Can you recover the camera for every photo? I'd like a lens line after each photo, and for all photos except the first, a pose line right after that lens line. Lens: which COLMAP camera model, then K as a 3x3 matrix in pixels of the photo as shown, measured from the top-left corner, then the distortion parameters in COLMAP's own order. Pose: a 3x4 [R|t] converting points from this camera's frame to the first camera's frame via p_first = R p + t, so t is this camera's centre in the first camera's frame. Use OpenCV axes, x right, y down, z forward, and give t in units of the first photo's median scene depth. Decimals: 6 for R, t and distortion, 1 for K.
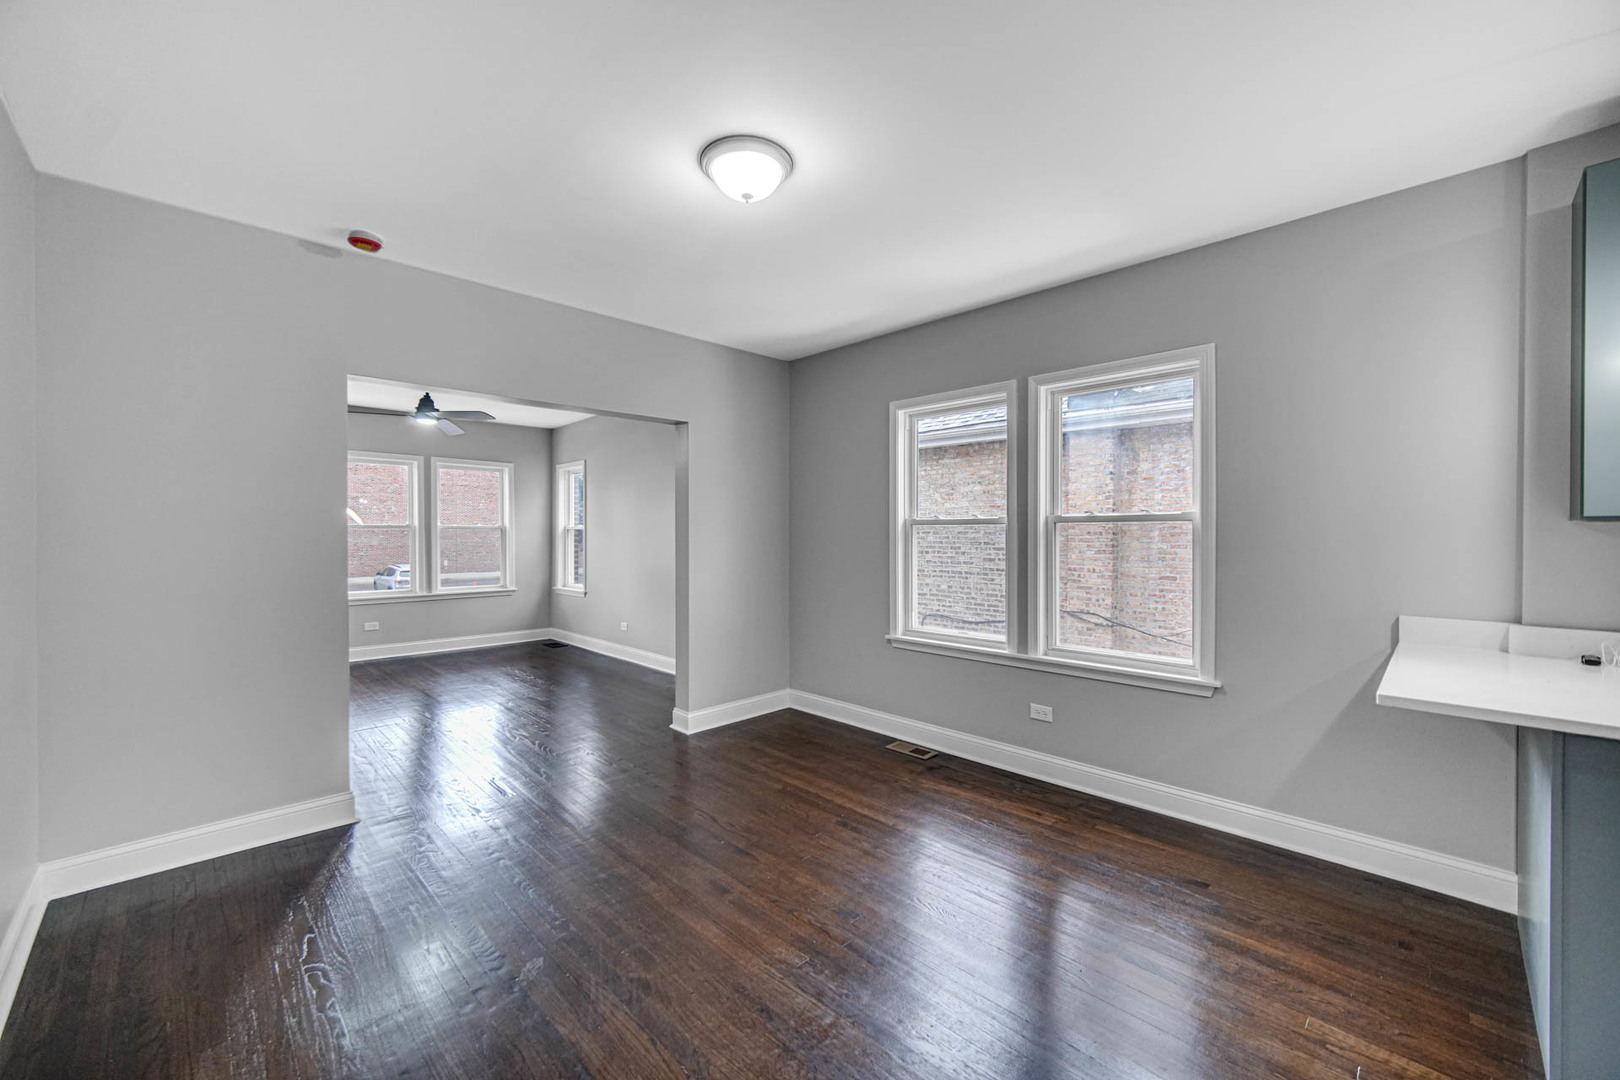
lens RADIAL K [[639.4, 0, 809.0], [0, 639.4, 537.6], [0, 0, 1]] dist [-0.001138, -0.000086]
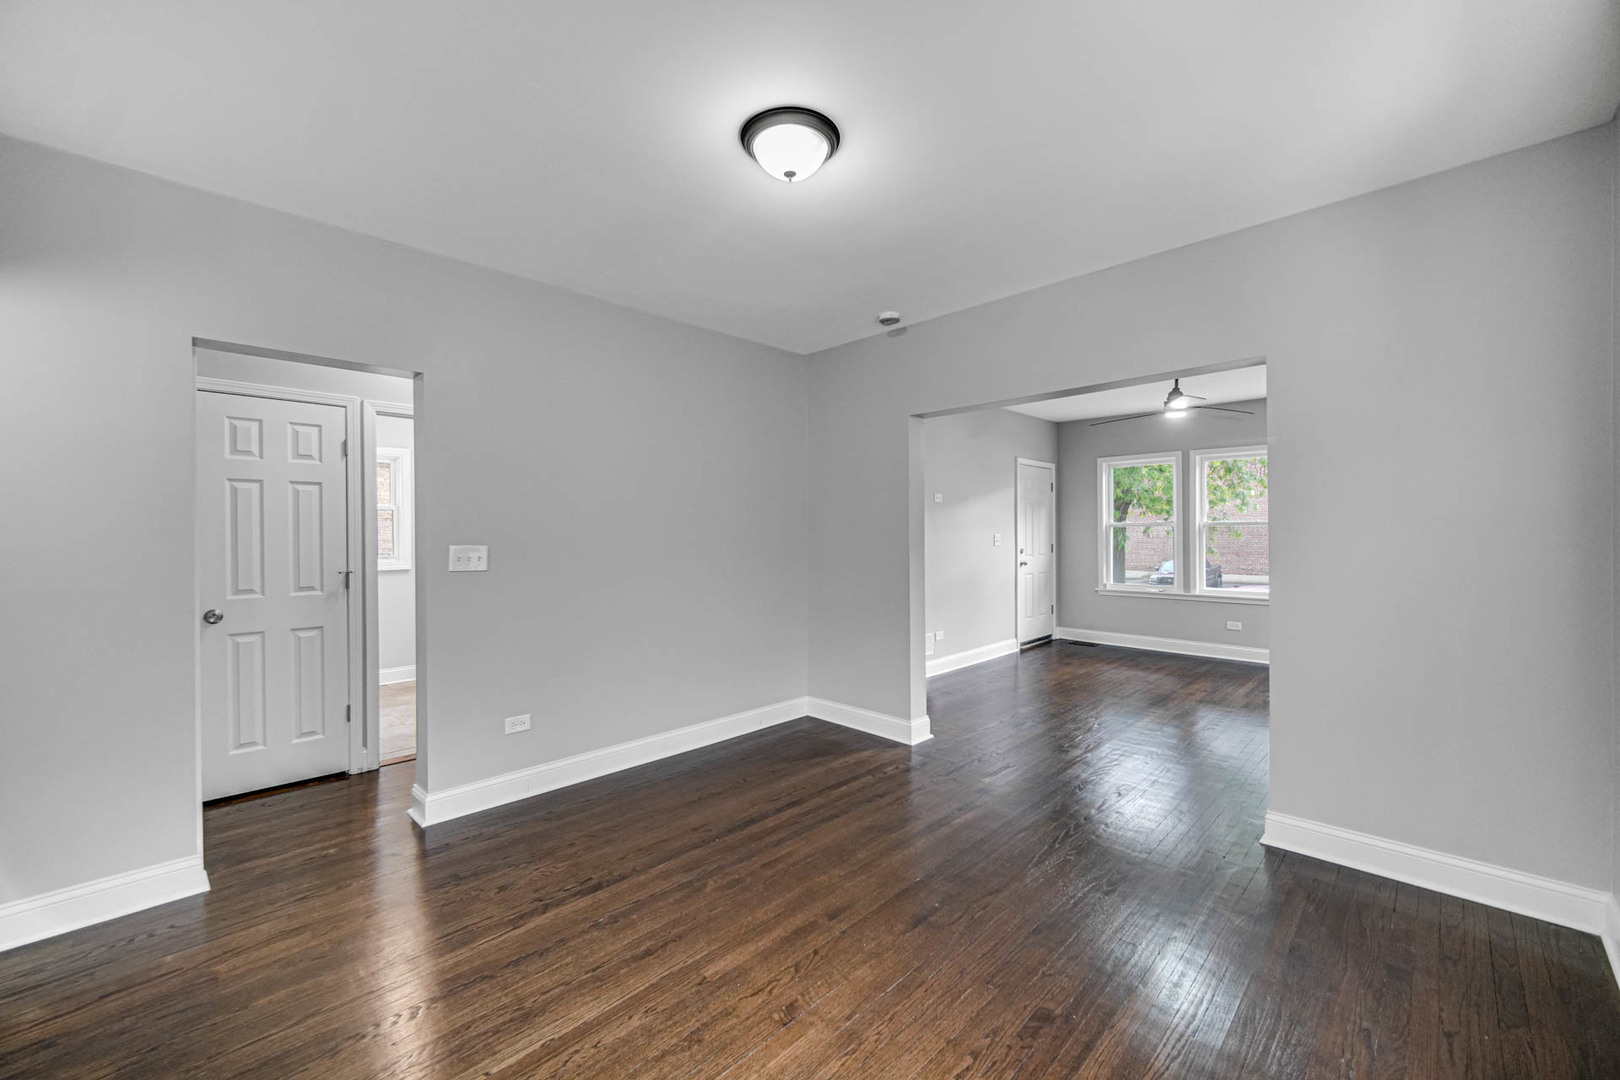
lens RADIAL K [[639.4, 0, 809.0], [0, 639.4, 537.6], [0, 0, 1]] dist [-0.001138, -0.000086]
pose [[0.009611, 0.006577, -0.999932, 0.249829], [-0.000250, 0.999978, 0.006575, -0.002016], [0.999954, 0.000186, 0.009612, 0.299000]]
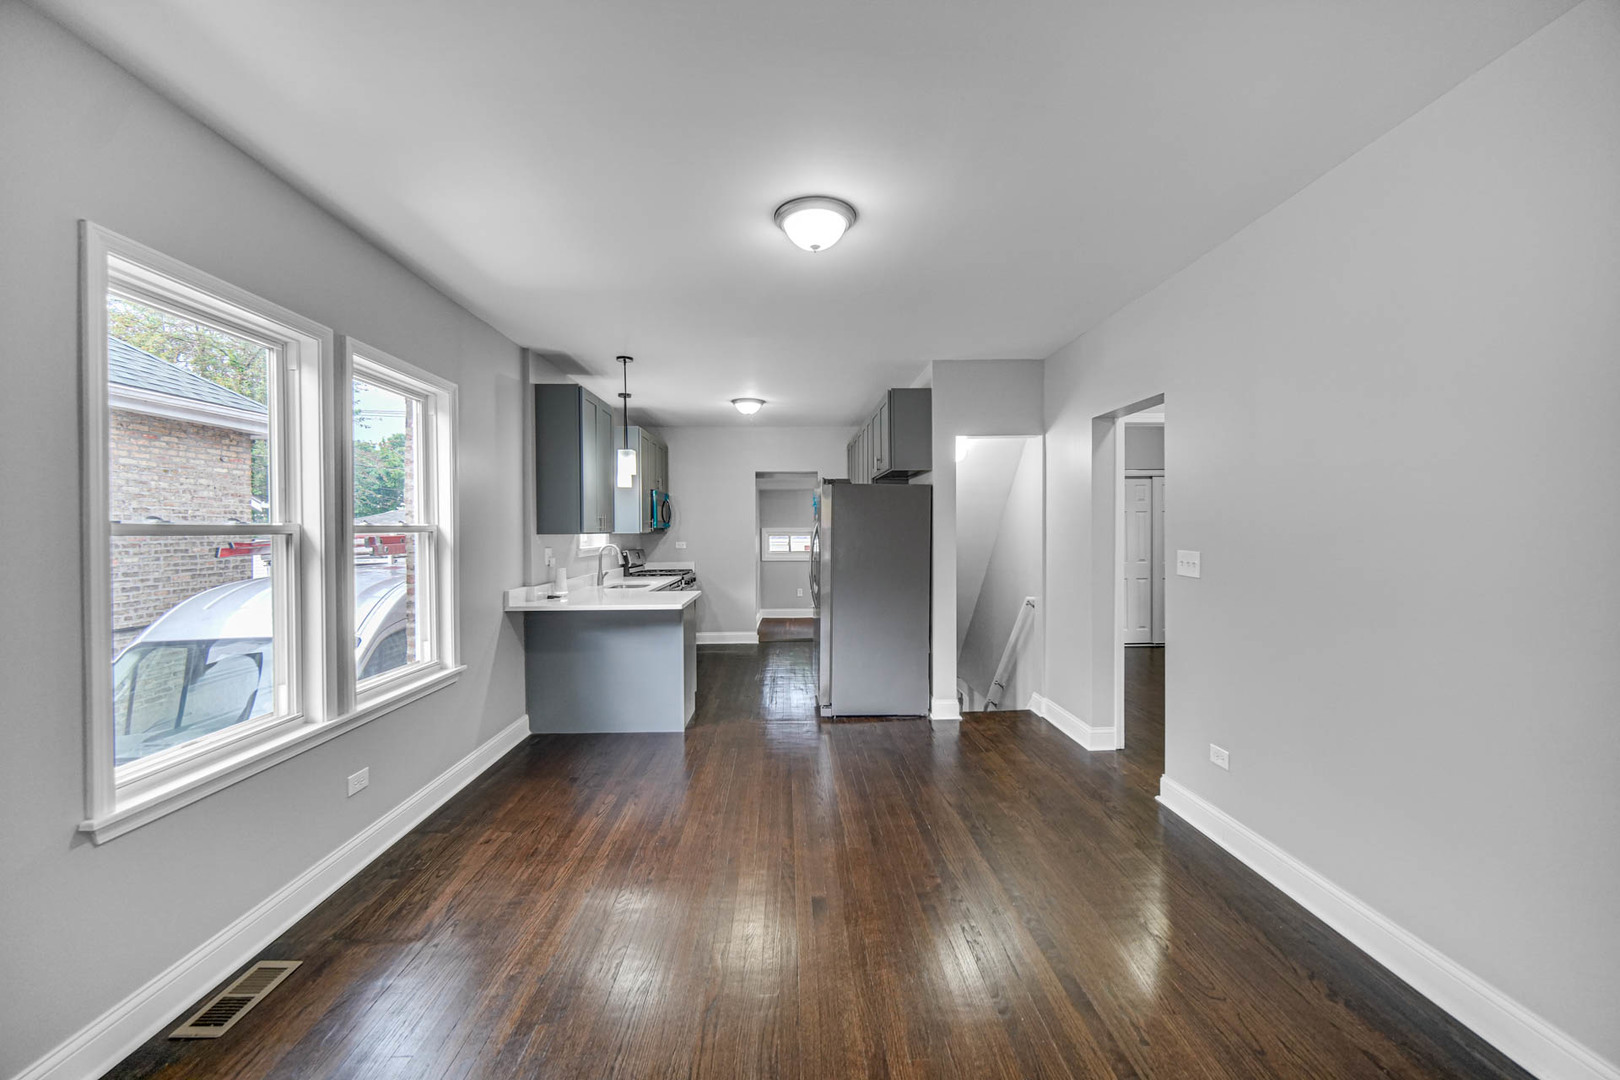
lens RADIAL K [[639.4, 0, 809.0], [0, 639.4, 537.6], [0, 0, 1]] dist [-0.001138, -0.000086]
pose [[-0.738979, -0.005271, 0.673708, -0.251367], [0.008707, 0.999811, 0.017373, -0.012067], [-0.673672, 0.018704, -0.738794, 0.545855]]
